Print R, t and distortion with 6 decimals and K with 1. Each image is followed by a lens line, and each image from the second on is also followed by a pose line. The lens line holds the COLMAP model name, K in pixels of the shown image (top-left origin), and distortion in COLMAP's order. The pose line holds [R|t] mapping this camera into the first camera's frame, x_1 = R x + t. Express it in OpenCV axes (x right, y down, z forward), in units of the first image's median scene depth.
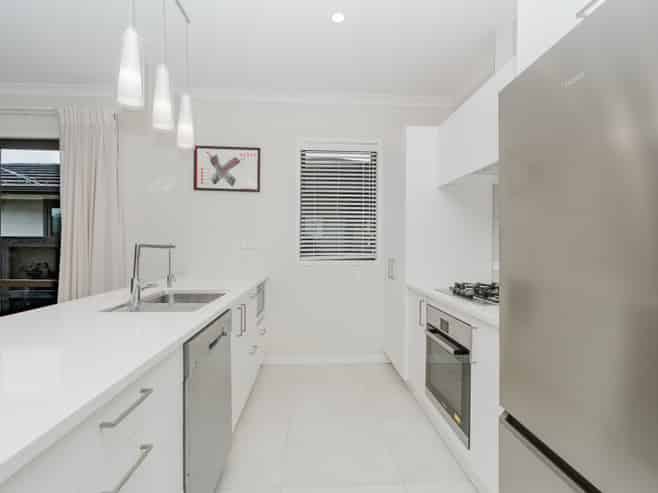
lens RADIAL K [[331.8, 0, 329.0], [0, 331.8, 246.5], [0, 0, 1]] dist [-0.002207, -0.000433]
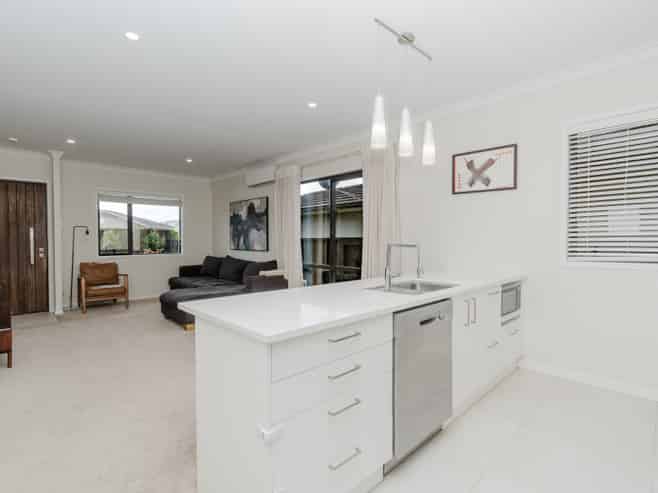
lens RADIAL K [[331.8, 0, 329.0], [0, 331.8, 246.5], [0, 0, 1]] dist [-0.002207, -0.000433]
pose [[0.663934, 0.008143, -0.747747, 0.157022], [-0.000228, 0.999943, 0.010687, -0.006674], [0.747791, -0.006925, 0.663898, -0.058289]]
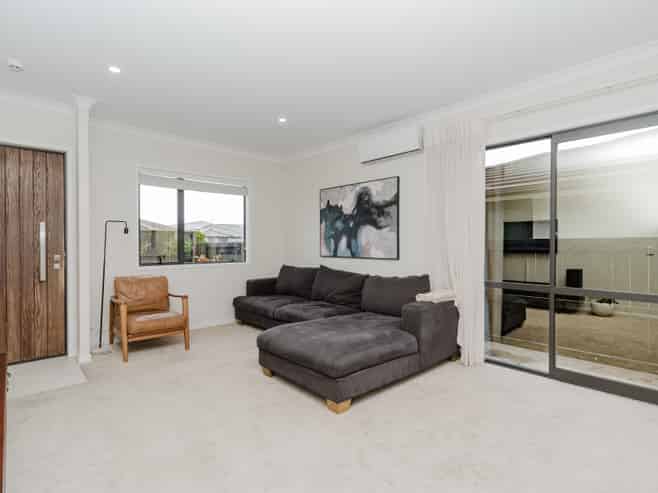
lens RADIAL K [[344.2, 0, 329.0], [0, 344.2, 246.5], [0, 0, 1]] dist [0.001123, 0.000195]
pose [[0.647797, 0.002771, -0.761808, -0.656844], [-0.002938, 0.999995, 0.001138, -0.010894], [0.761807, 0.001501, 0.647802, -0.085070]]
